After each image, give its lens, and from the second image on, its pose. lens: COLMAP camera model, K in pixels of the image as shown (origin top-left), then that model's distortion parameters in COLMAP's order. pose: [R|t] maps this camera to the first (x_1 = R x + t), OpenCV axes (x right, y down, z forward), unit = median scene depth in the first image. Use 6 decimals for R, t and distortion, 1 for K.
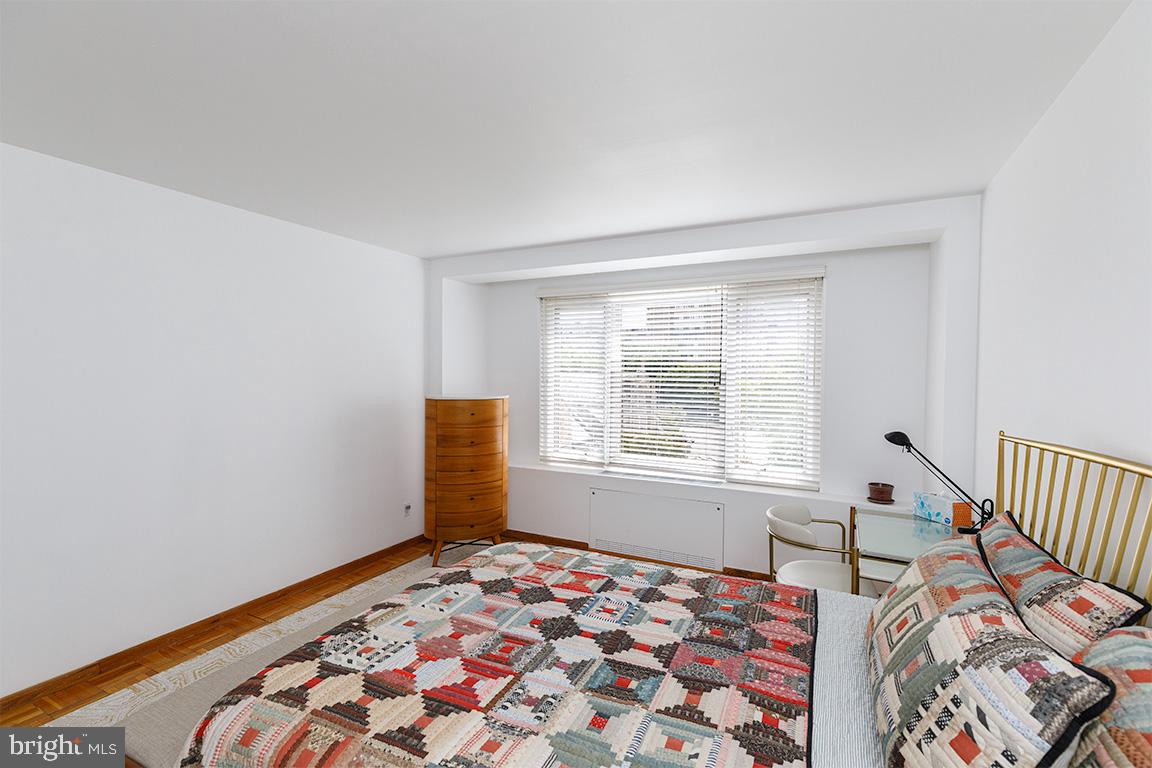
lens RADIAL K [[521.5, 0, 578.8], [0, 521.5, 380.4], [0, 0, 1]] dist [0.008784, -0.000325]
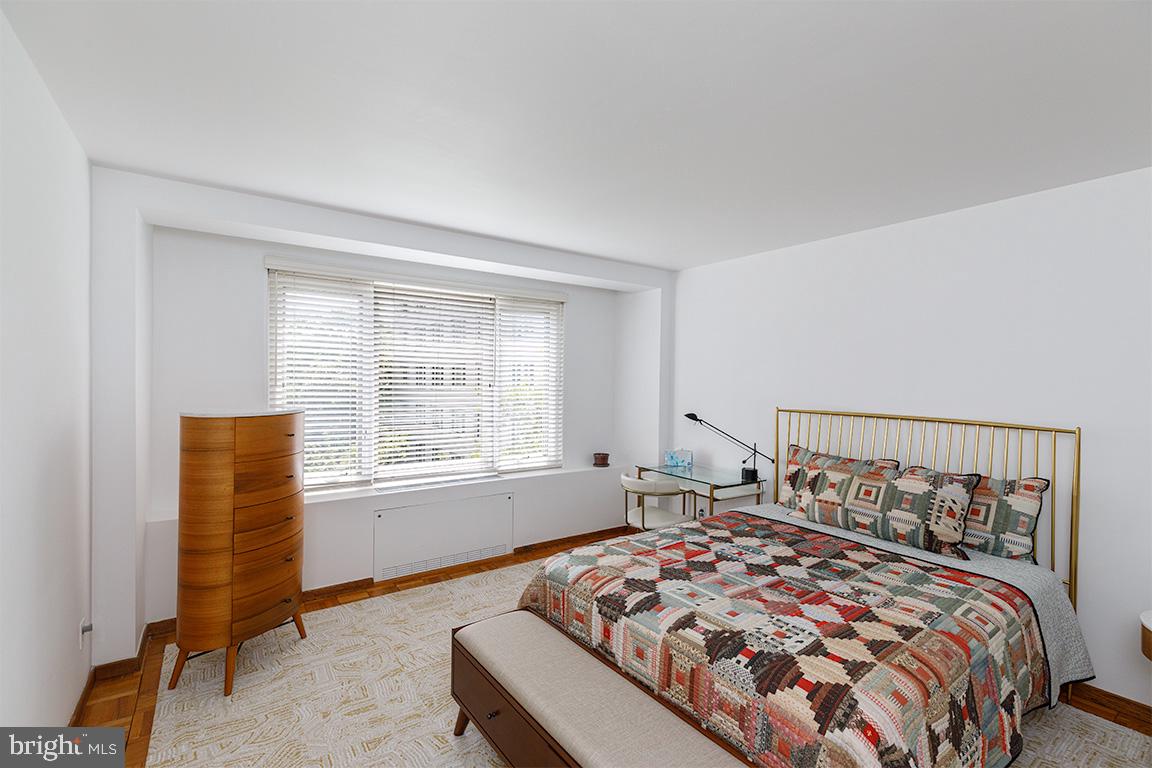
lens RADIAL K [[521.5, 0, 578.8], [0, 521.5, 380.4], [0, 0, 1]] dist [0.008784, -0.000325]
pose [[0.456004, -0.004399, 0.889967, -1.348642], [0.000943, 0.999990, 0.004459, -0.018903], [-0.889977, -0.001194, 0.456004, 0.751863]]
